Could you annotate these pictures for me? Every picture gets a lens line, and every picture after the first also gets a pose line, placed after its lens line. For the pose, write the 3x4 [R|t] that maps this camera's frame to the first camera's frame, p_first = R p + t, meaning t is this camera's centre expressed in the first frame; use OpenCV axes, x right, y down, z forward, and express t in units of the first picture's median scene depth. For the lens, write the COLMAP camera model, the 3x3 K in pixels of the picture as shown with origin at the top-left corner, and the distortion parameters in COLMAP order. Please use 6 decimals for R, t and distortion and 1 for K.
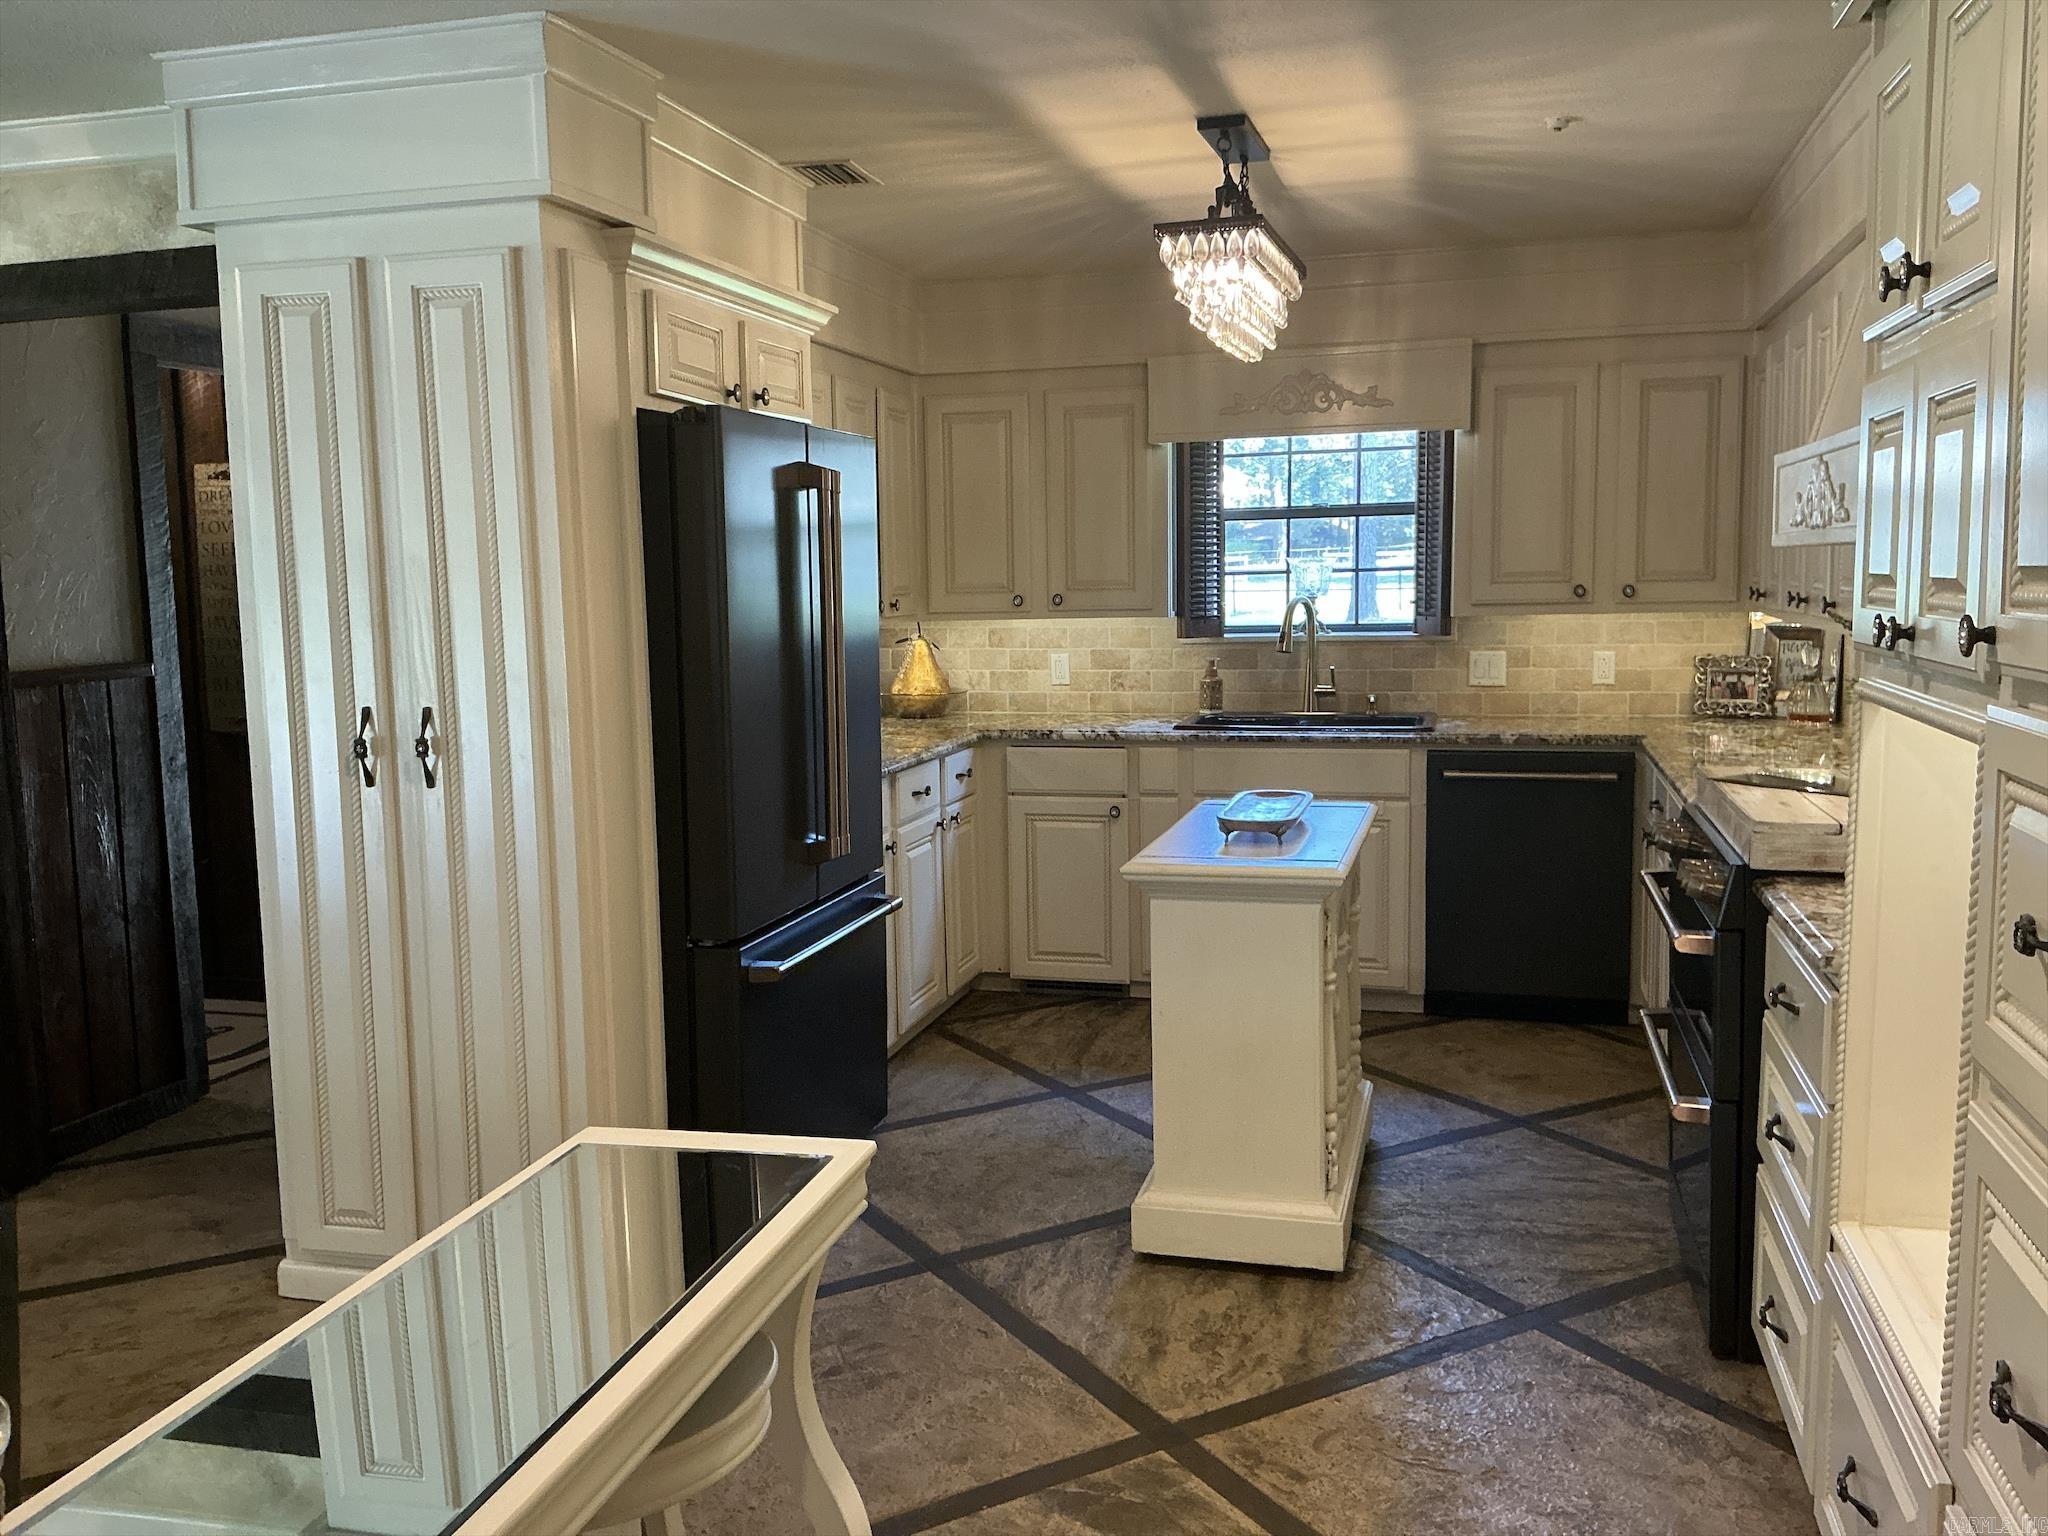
lens RADIAL K [[1685.2, 0, 1020.1], [0, 1685.2, 763.7], [0, 0, 1]] dist [0.073561, -0.115442]
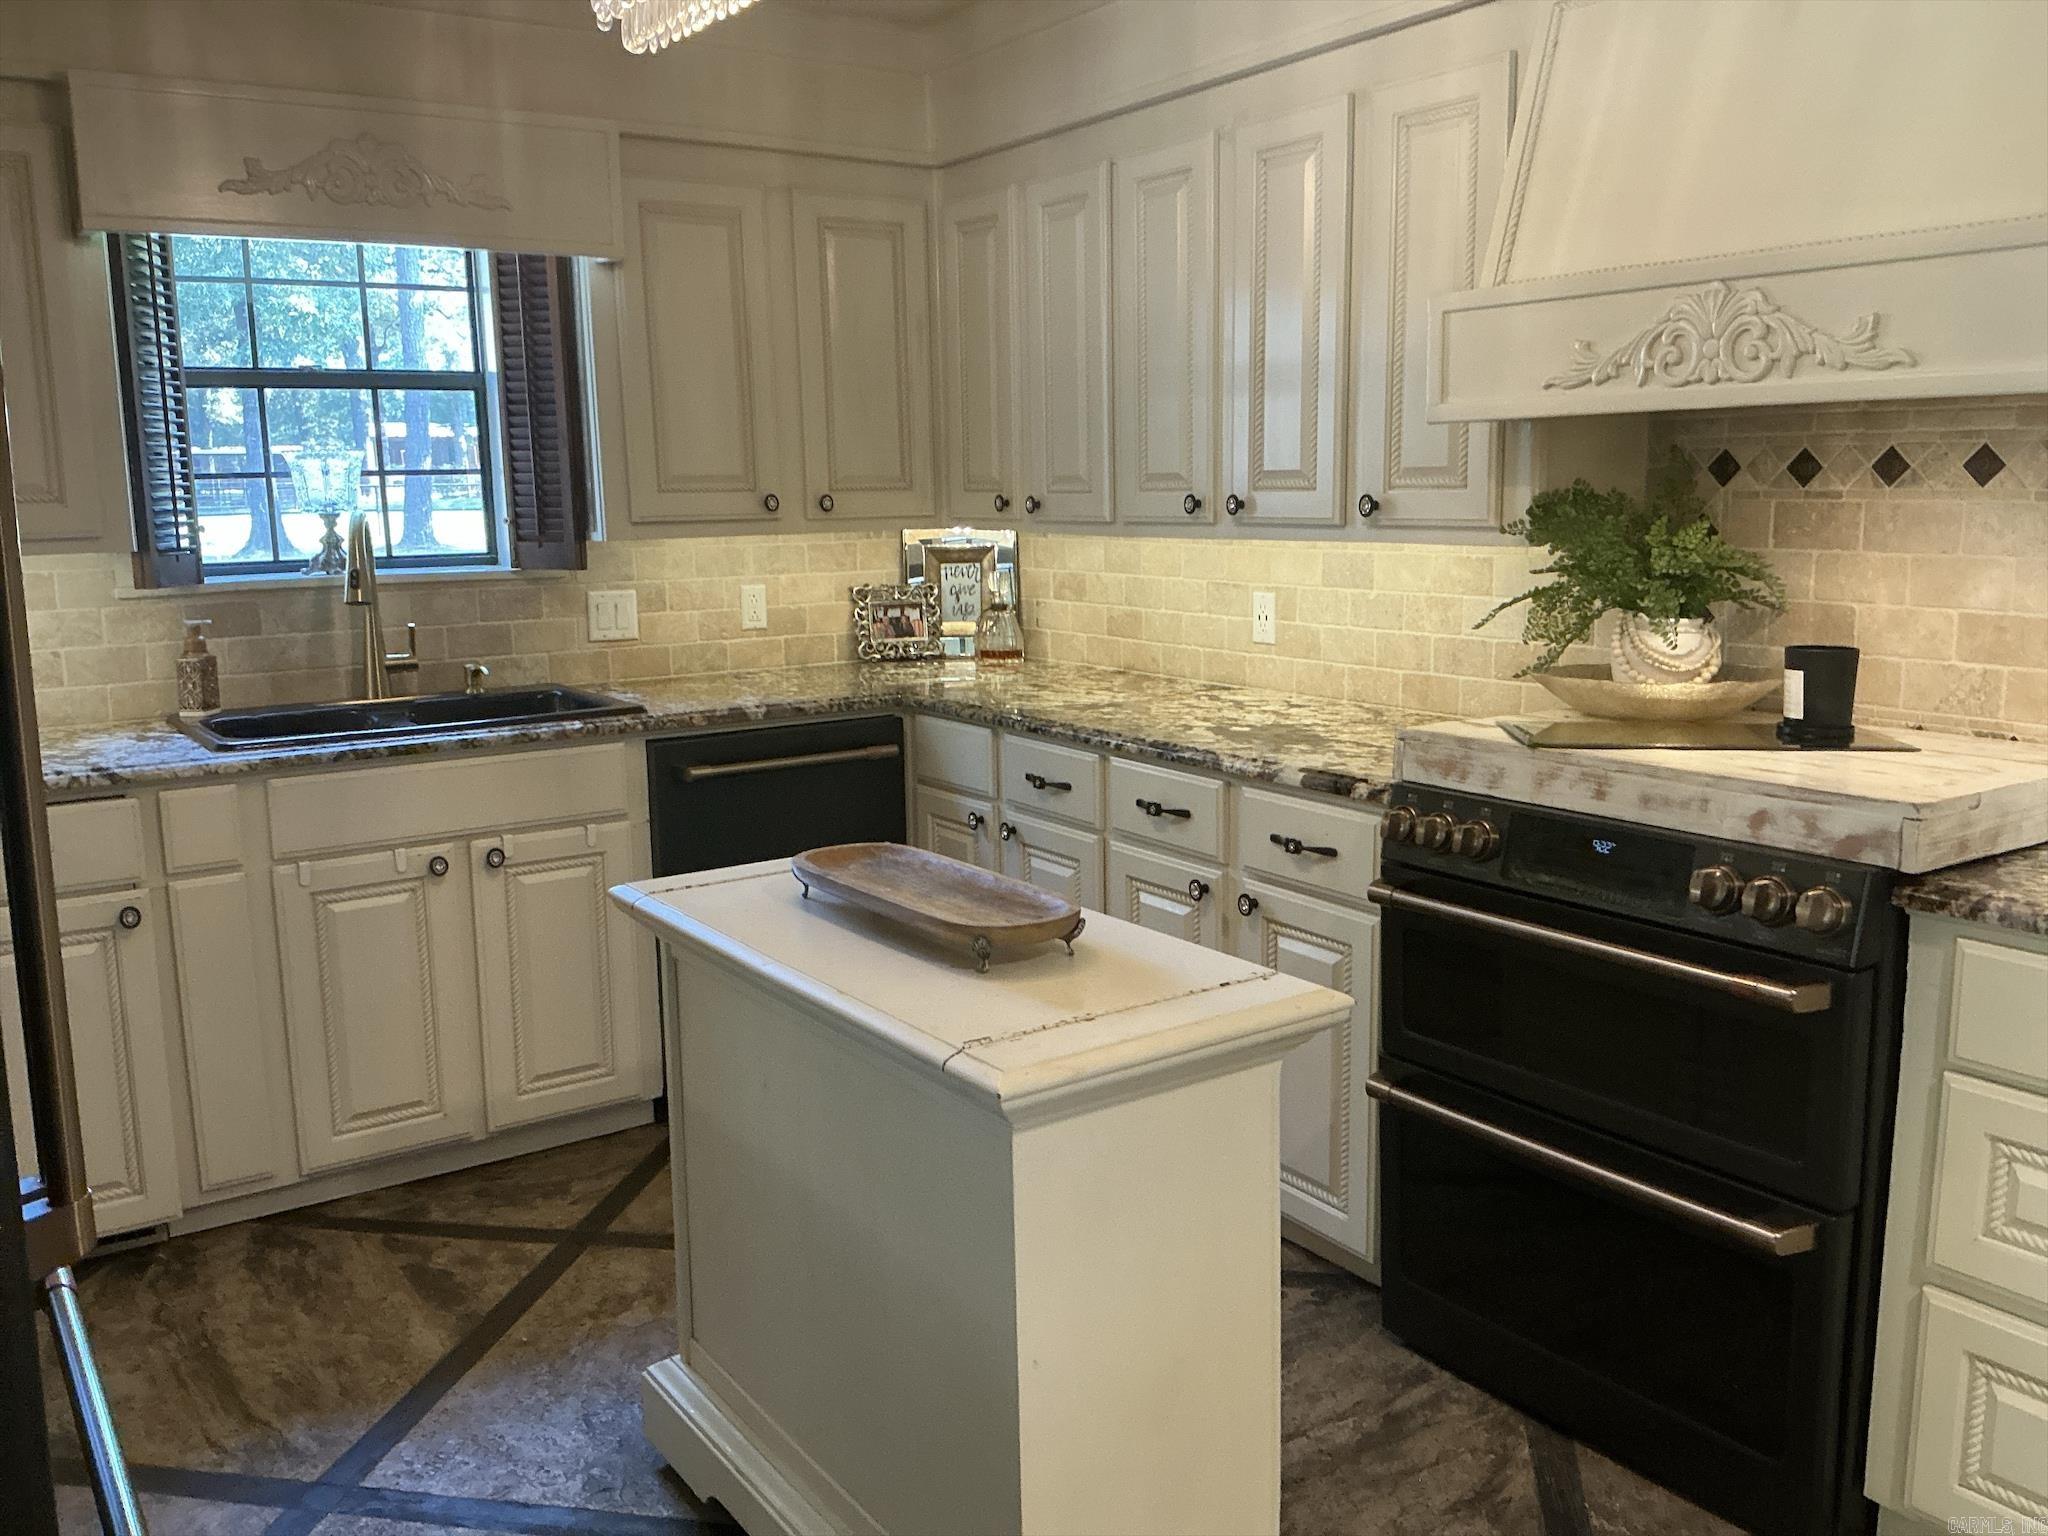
lens RADIAL K [[1685.2, 0, 1027.4], [0, 1685.2, 782.7], [0, 0, 1]] dist [0.073561, -0.115442]
pose [[0.648037, -0.126494, 0.751031, -0.156374], [0.091979, 0.991892, 0.087696, -0.034109], [-0.756035, 0.012248, 0.654417, 0.421453]]
